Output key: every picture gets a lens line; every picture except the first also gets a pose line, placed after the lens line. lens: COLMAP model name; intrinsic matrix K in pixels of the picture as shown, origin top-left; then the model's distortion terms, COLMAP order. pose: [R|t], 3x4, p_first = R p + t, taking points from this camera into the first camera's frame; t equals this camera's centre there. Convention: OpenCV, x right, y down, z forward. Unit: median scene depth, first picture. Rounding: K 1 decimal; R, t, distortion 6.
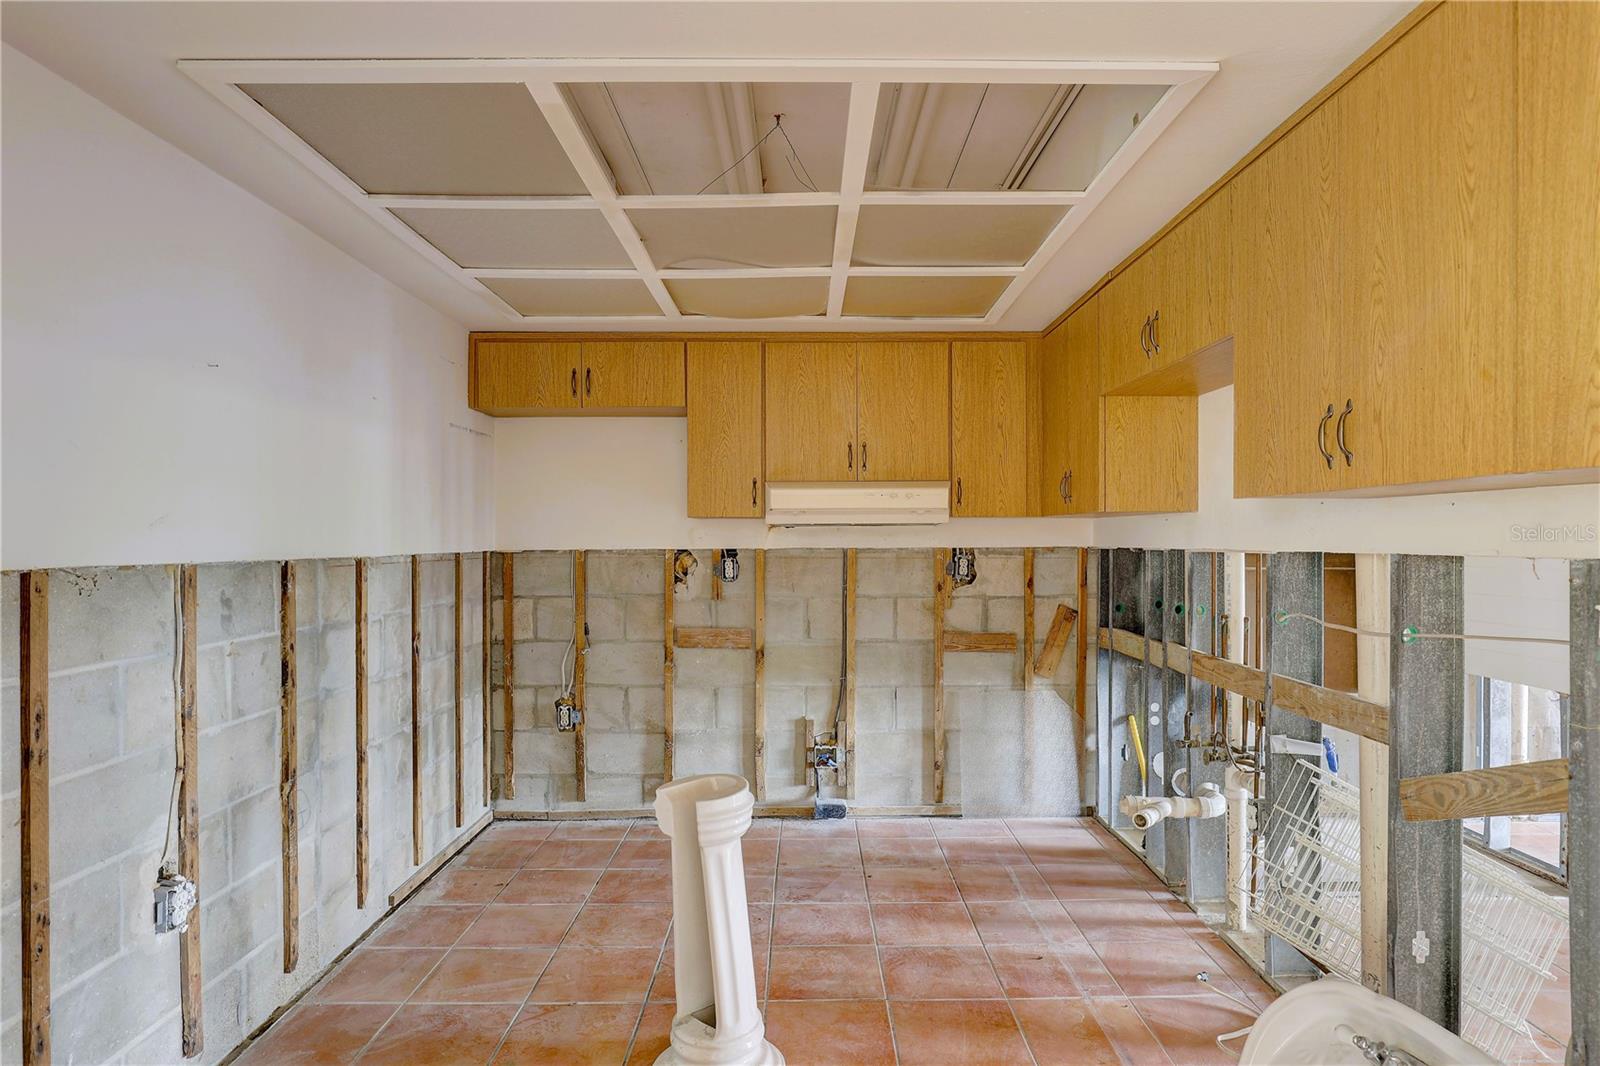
lens RADIAL K [[790.8, 0, 800.5], [0, 790.8, 539.1], [0, 0, 1]] dist [-0.000597, 0.000010]
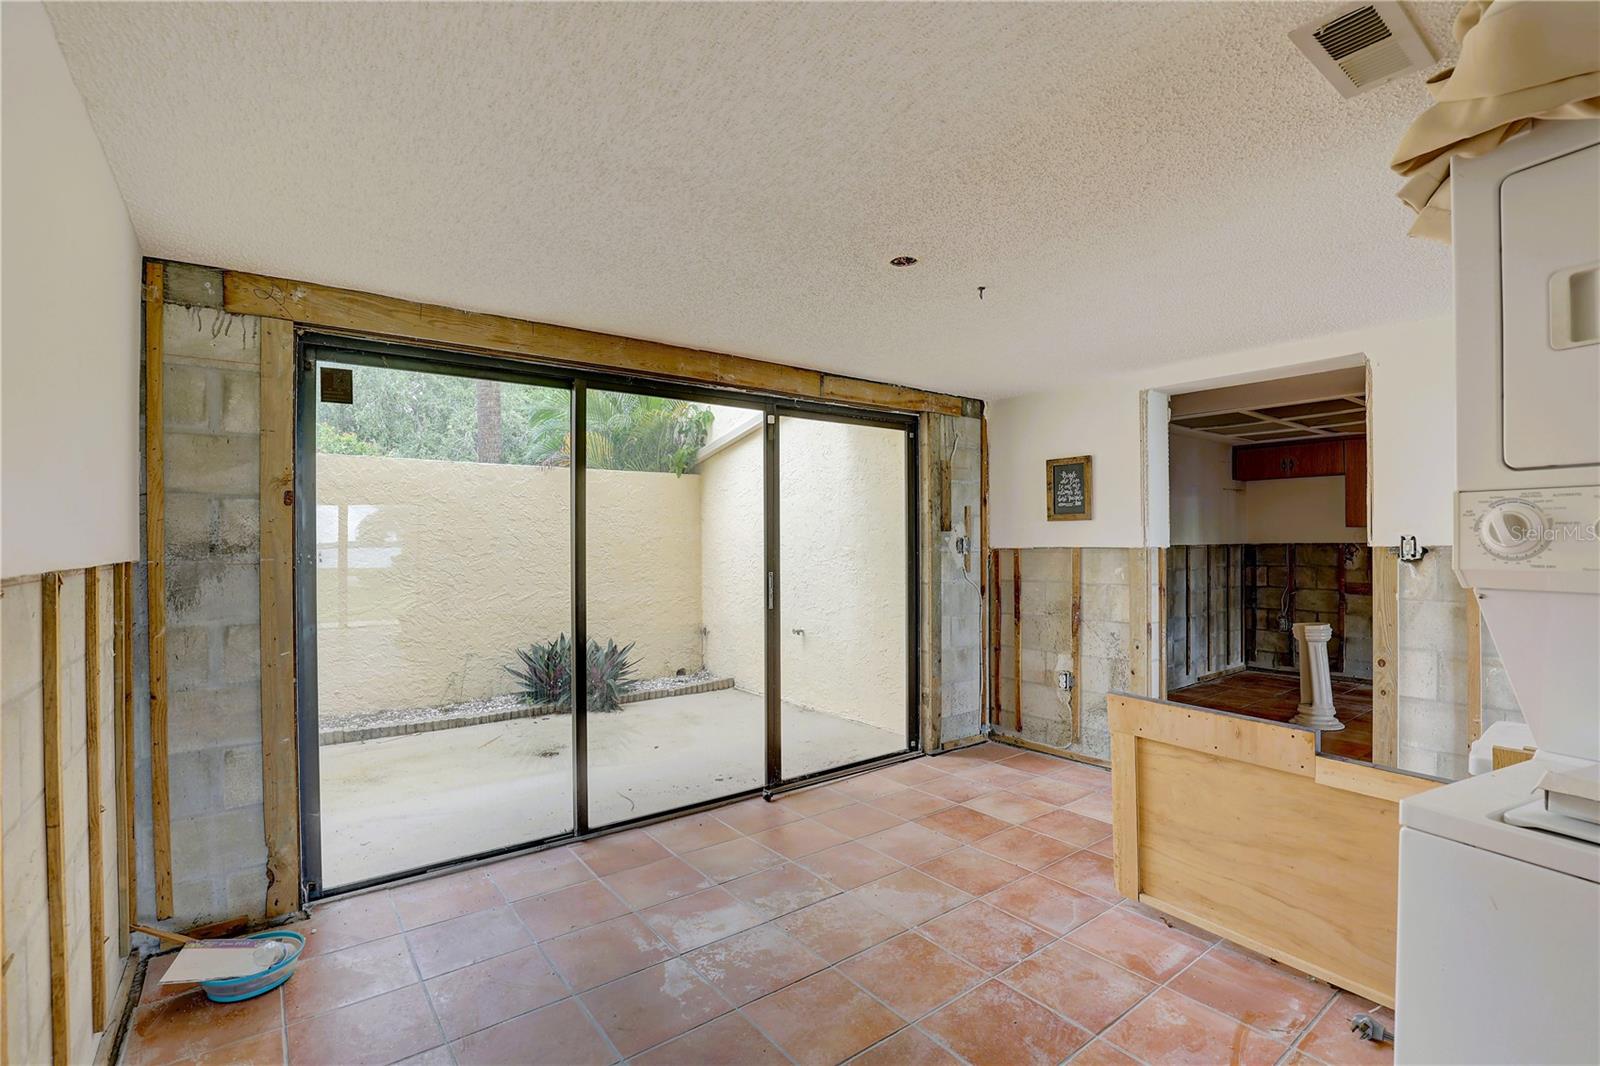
lens RADIAL K [[735.9, 0, 800.2], [0, 735.9, 536.5], [0, 0, 1]] dist [-0.017367, 0.000869]
pose [[0.570749, -0.003014, -0.821119, 0.553675], [0.000585, 0.999995, -0.003263, 0.002256], [0.821124, 0.001382, 0.570748, -1.130352]]
